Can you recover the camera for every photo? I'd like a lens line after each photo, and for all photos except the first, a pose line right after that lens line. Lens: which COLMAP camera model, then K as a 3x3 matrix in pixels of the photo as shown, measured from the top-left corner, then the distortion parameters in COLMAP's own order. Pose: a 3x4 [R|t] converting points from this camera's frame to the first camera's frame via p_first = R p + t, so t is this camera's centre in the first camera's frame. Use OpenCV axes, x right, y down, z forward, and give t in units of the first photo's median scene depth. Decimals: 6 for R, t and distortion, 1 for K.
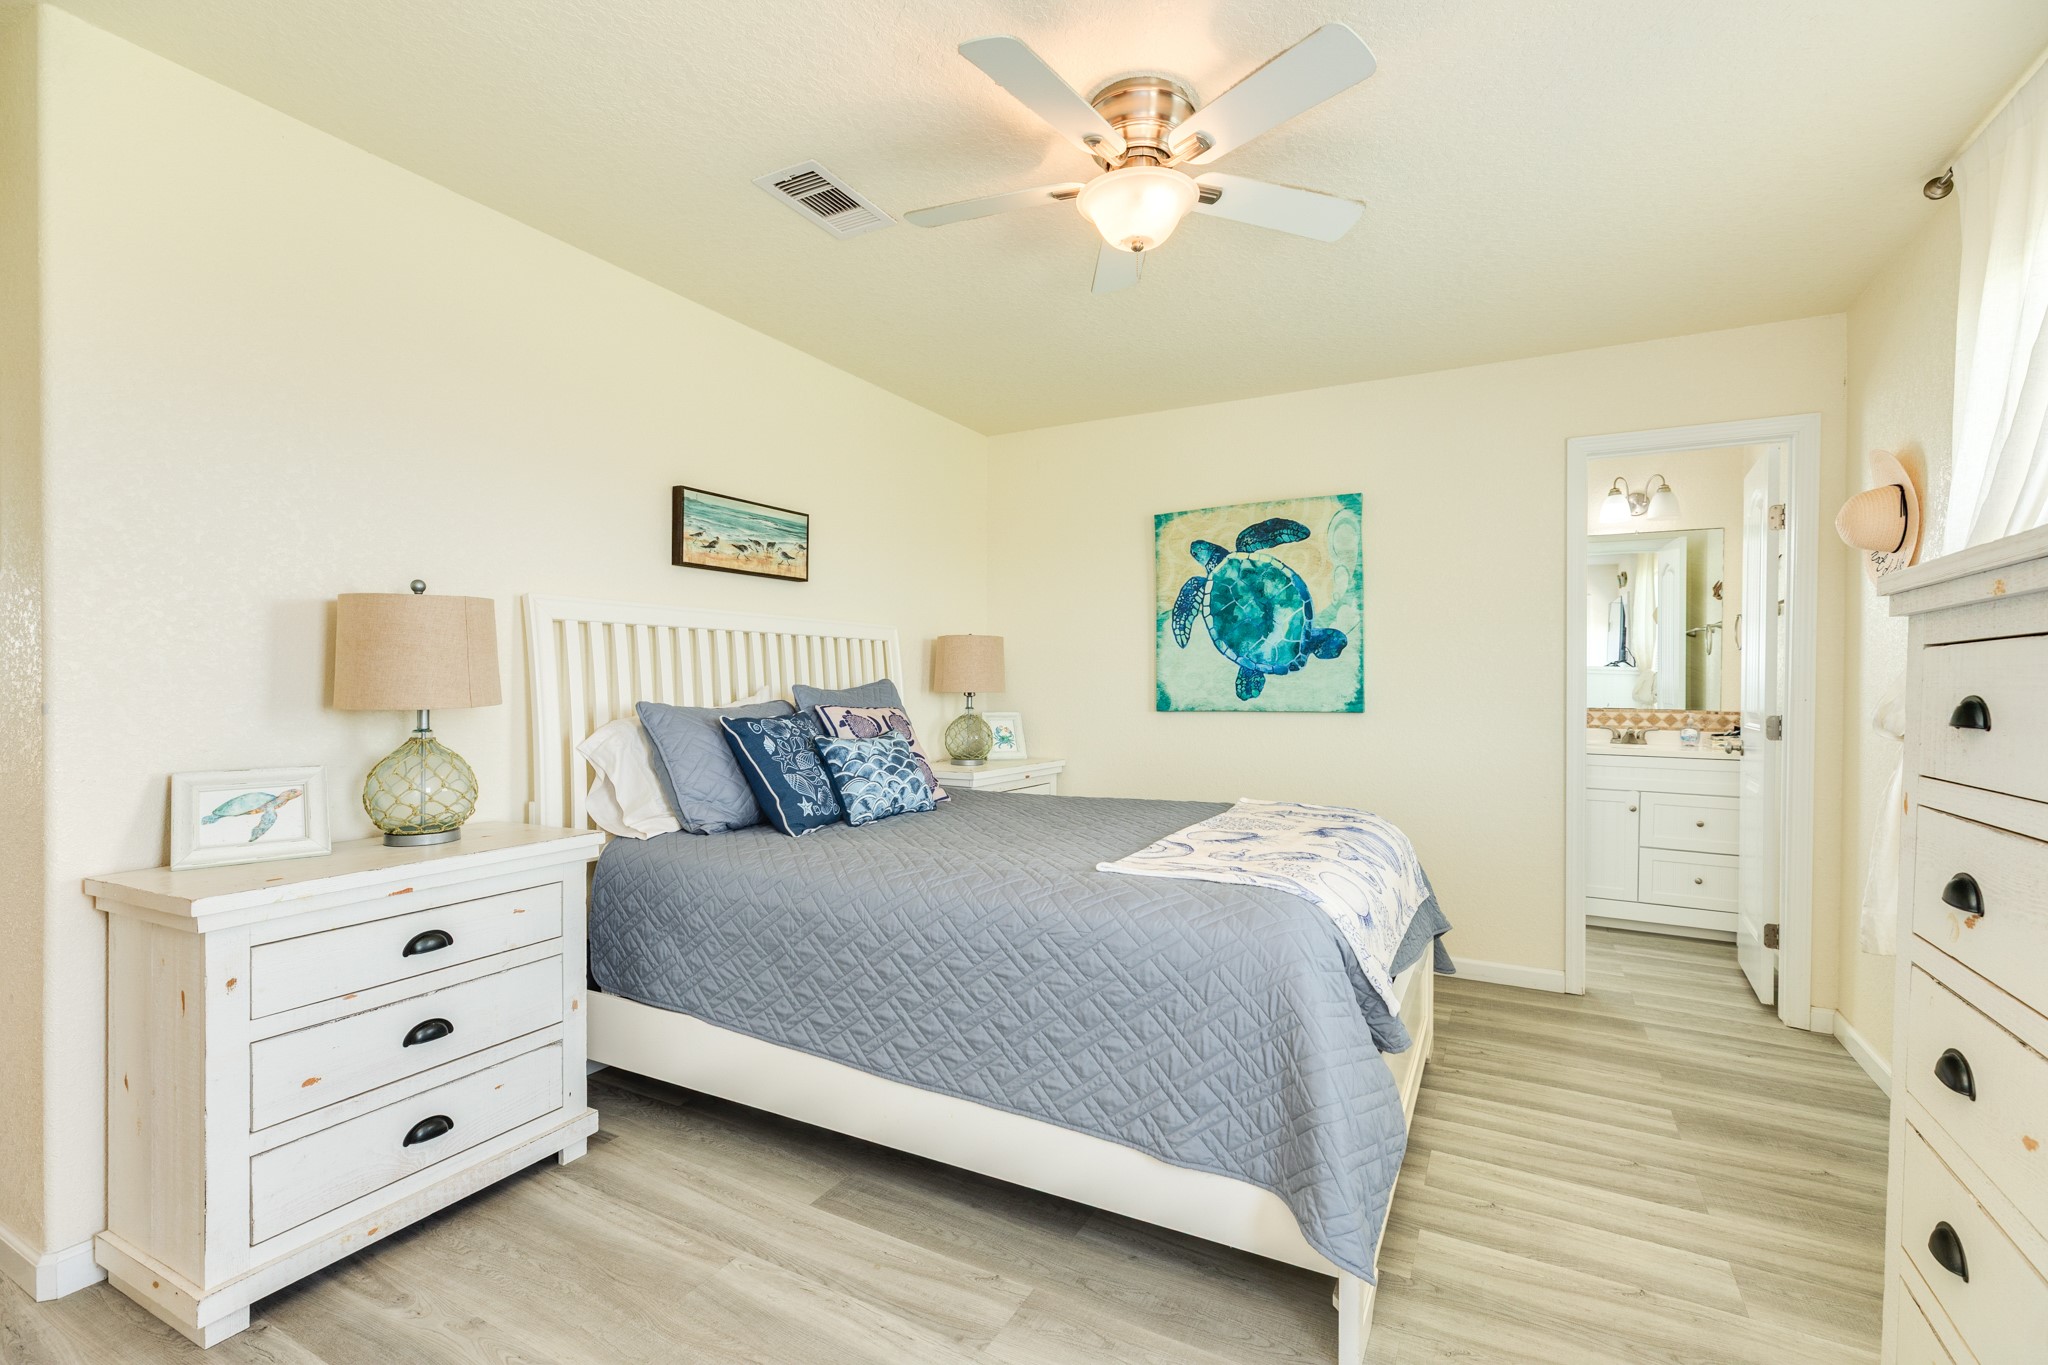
lens RADIAL K [[919.3, 0, 1025.1], [0, 919.3, 684.4], [0, 0, 1]] dist [-0.001464, -0.000179]
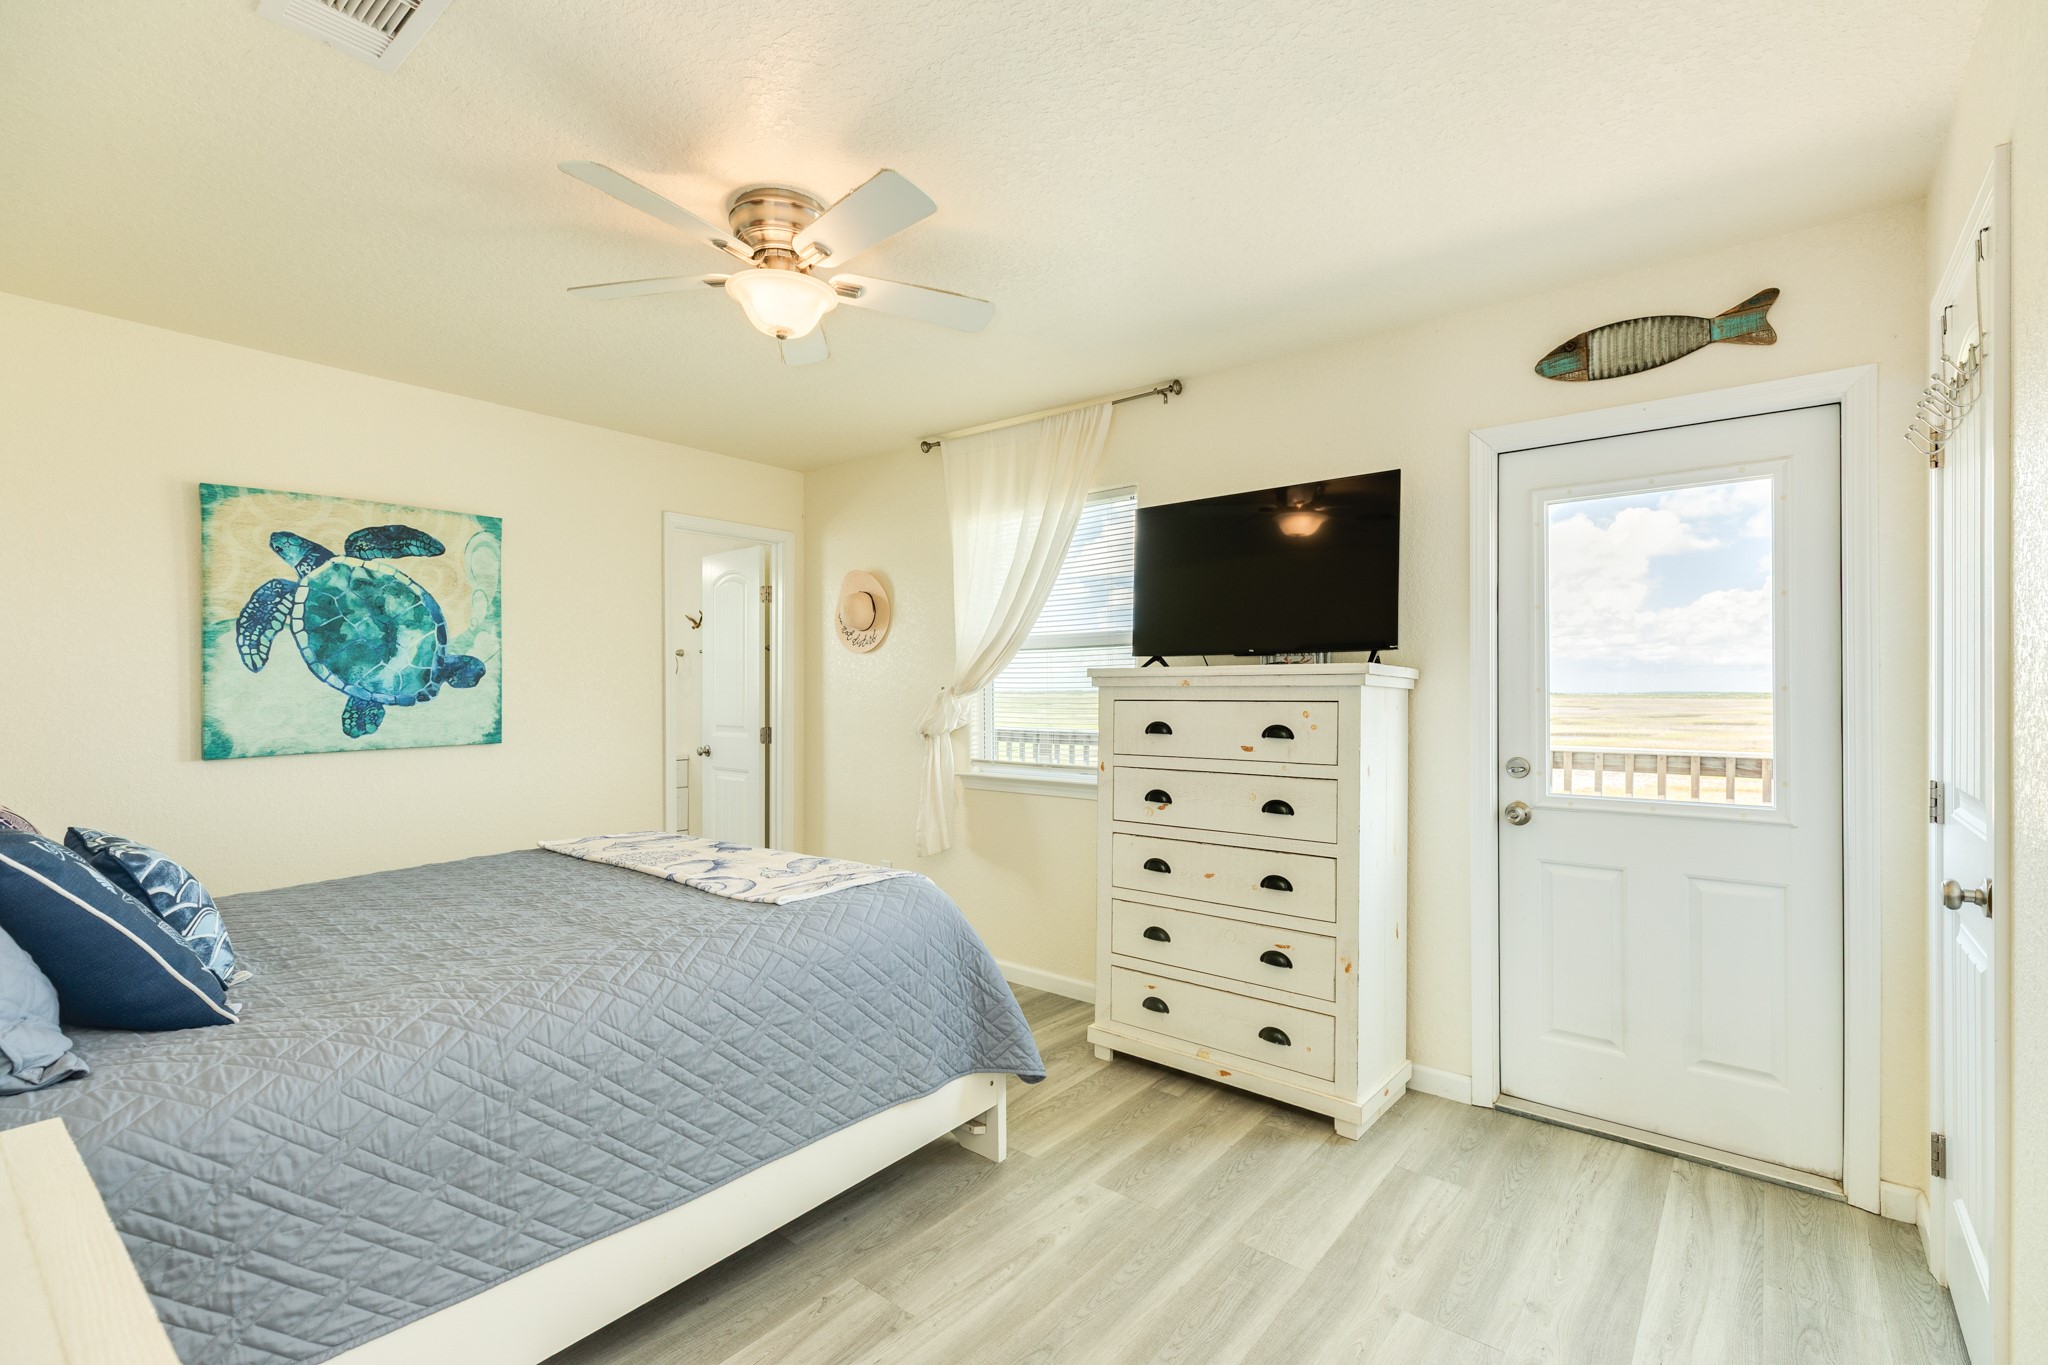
lens RADIAL K [[919.3, 0, 1026.0], [0, 919.3, 685.2], [0, 0, 1]] dist [-0.001464, -0.000179]
pose [[0.173332, -0.001496, 0.984862, -0.477265], [0.005076, 0.999987, 0.000626, -0.027717], [-0.984850, 0.004890, 0.173337, 0.271043]]
